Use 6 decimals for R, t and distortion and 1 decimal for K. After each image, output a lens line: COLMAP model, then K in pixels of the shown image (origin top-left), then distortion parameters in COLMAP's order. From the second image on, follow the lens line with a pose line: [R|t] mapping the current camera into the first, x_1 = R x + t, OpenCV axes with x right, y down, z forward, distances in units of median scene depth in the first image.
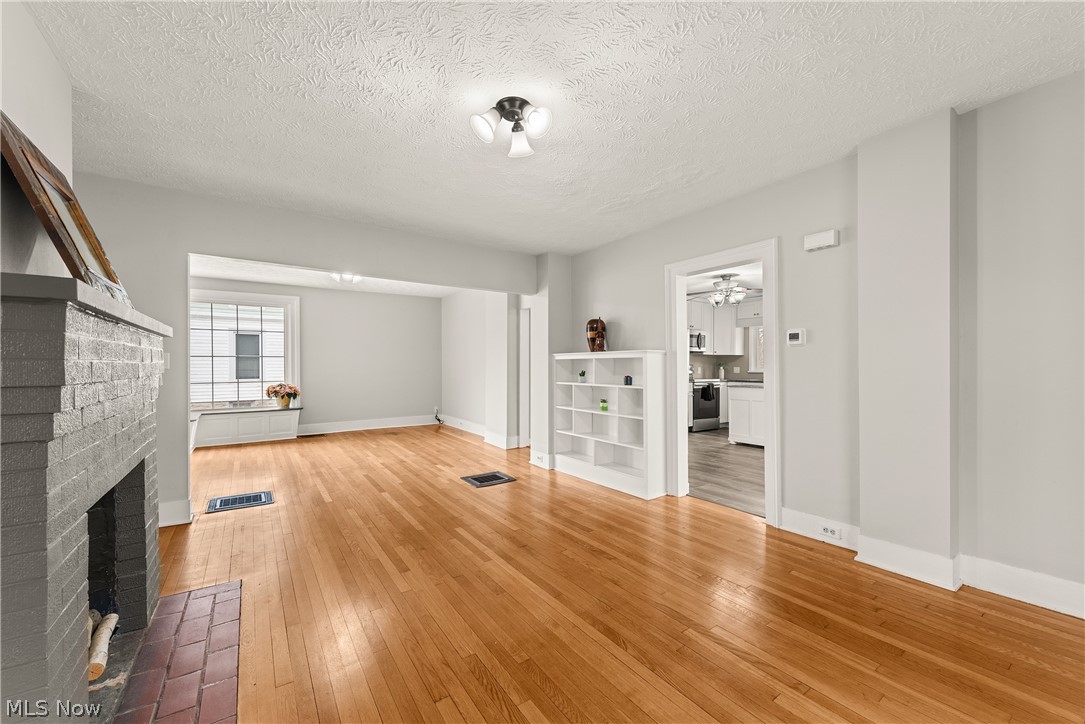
lens RADIAL K [[423.3, 0, 539.7], [0, 423.3, 362.8], [0, 0, 1]] dist [0.001207, -0.000134]
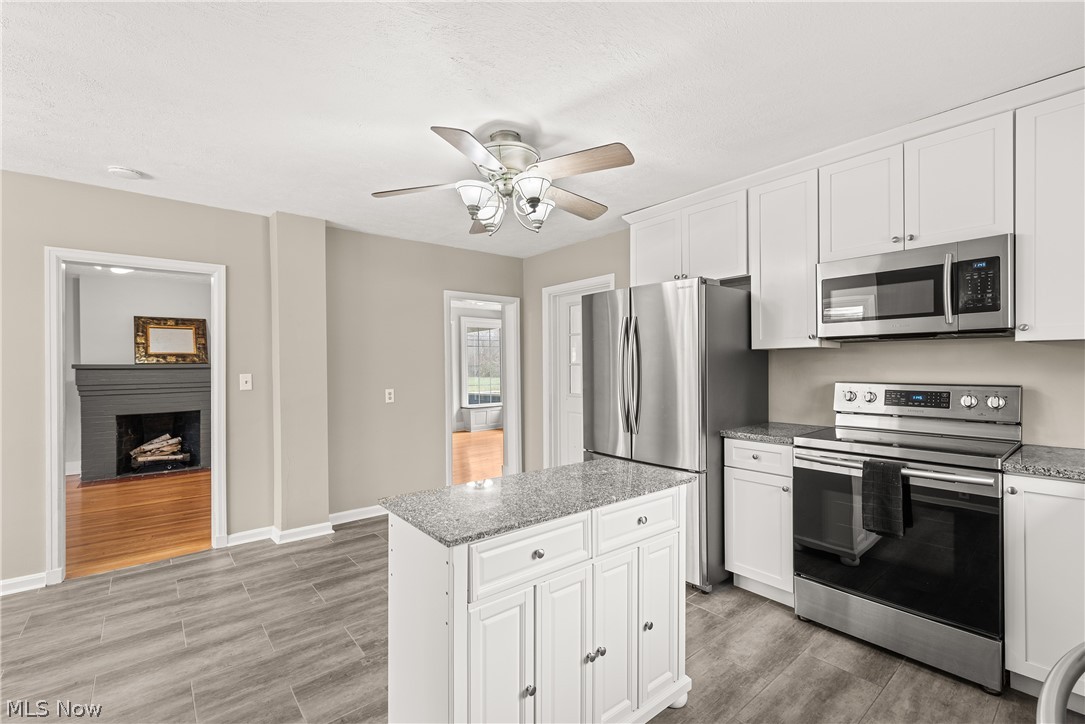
lens RADIAL K [[475.9, 0, 540.6], [0, 475.9, 365.8], [0, 0, 1]] dist [-0.000394, -0.000069]
pose [[0.098418, 0.000492, -0.995145, 1.130179], [0.017778, 0.999839, 0.002252, -0.022413], [0.994986, -0.017913, 0.098393, 1.326967]]
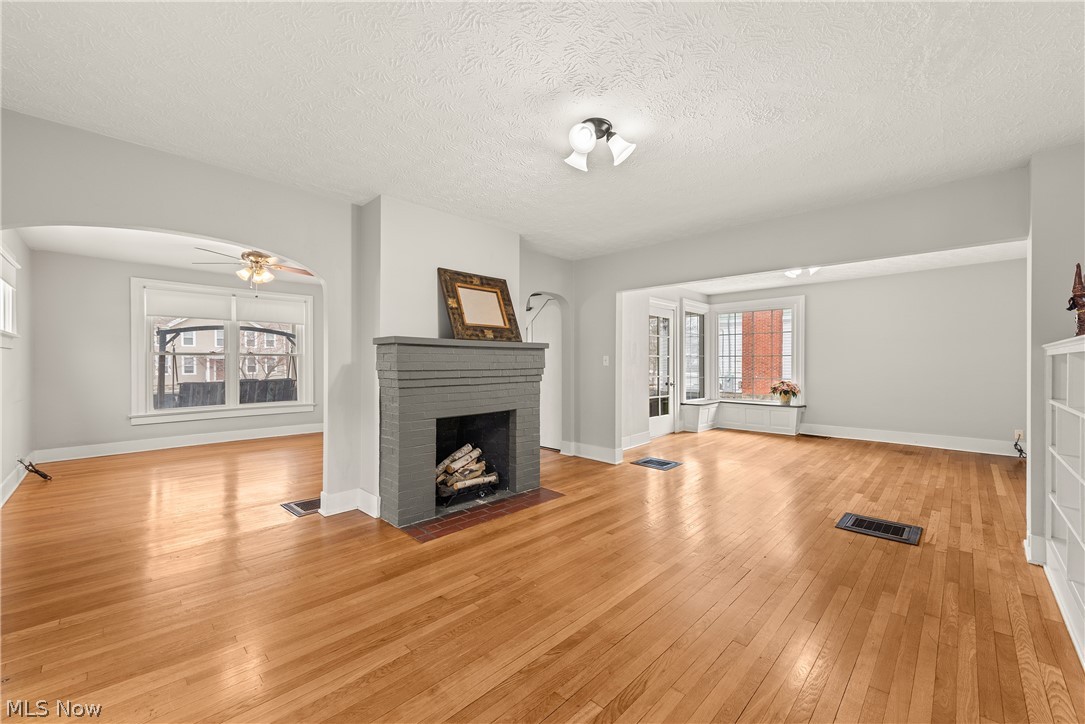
lens RADIAL K [[423.3, 0, 539.7], [0, 423.3, 362.8], [0, 0, 1]] dist [0.001207, -0.000134]
pose [[0.185850, 0.004288, -0.982569, 0.472728], [0.003143, 0.999983, 0.004958, -0.004889], [0.982573, -0.004010, 0.185833, 0.323093]]
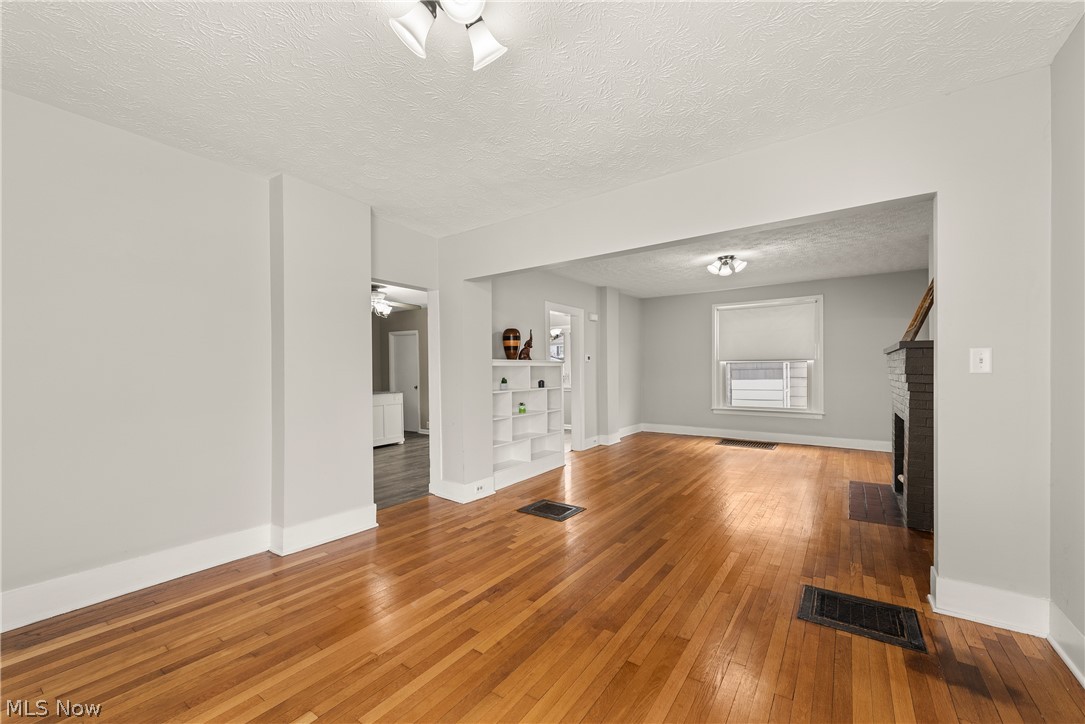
lens RADIAL K [[442.4, 0, 538.8], [0, 442.4, 375.3], [0, 0, 1]] dist [0.001812, -0.000013]
pose [[-0.352032, -0.004334, 0.935978, -0.934063], [0.005420, 0.999963, 0.006669, 0.006929], [-0.935972, 0.007421, -0.351996, 1.348543]]
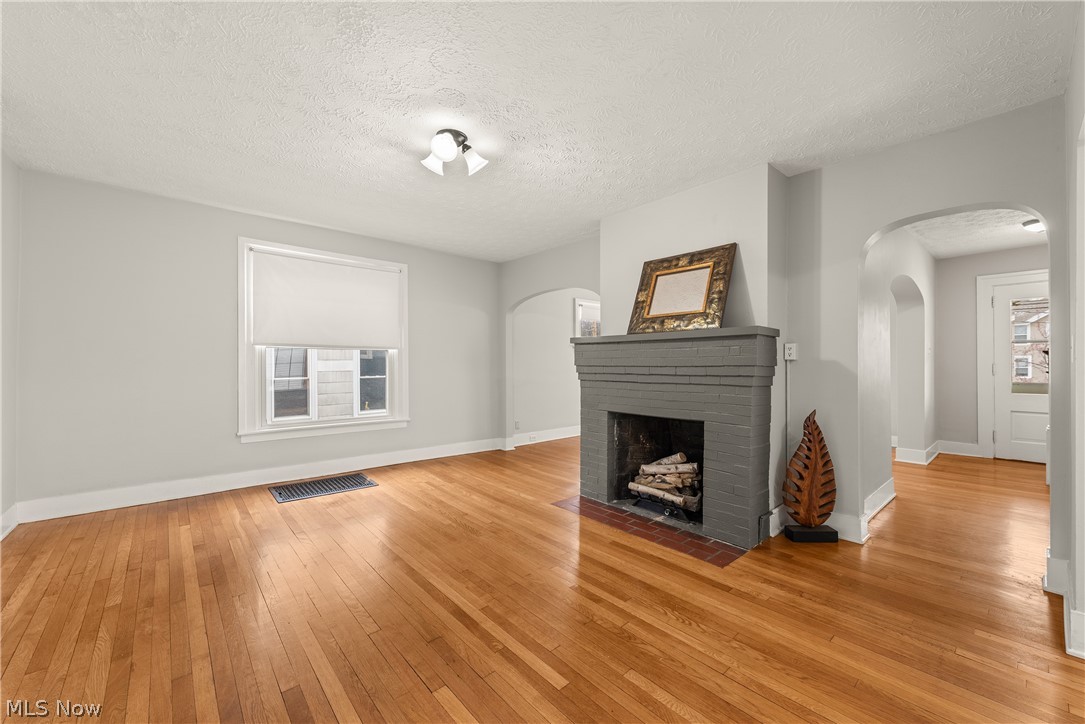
lens RADIAL K [[428.3, 0, 544.1], [0, 428.3, 364.0], [0, 0, 1]] dist [0.012259, -0.000153]
pose [[-0.991917, 0.000628, -0.126891, -0.077328], [0.000765, 0.999999, -0.001026, 0.008829], [0.126890, -0.001115, -0.991916, 1.067531]]
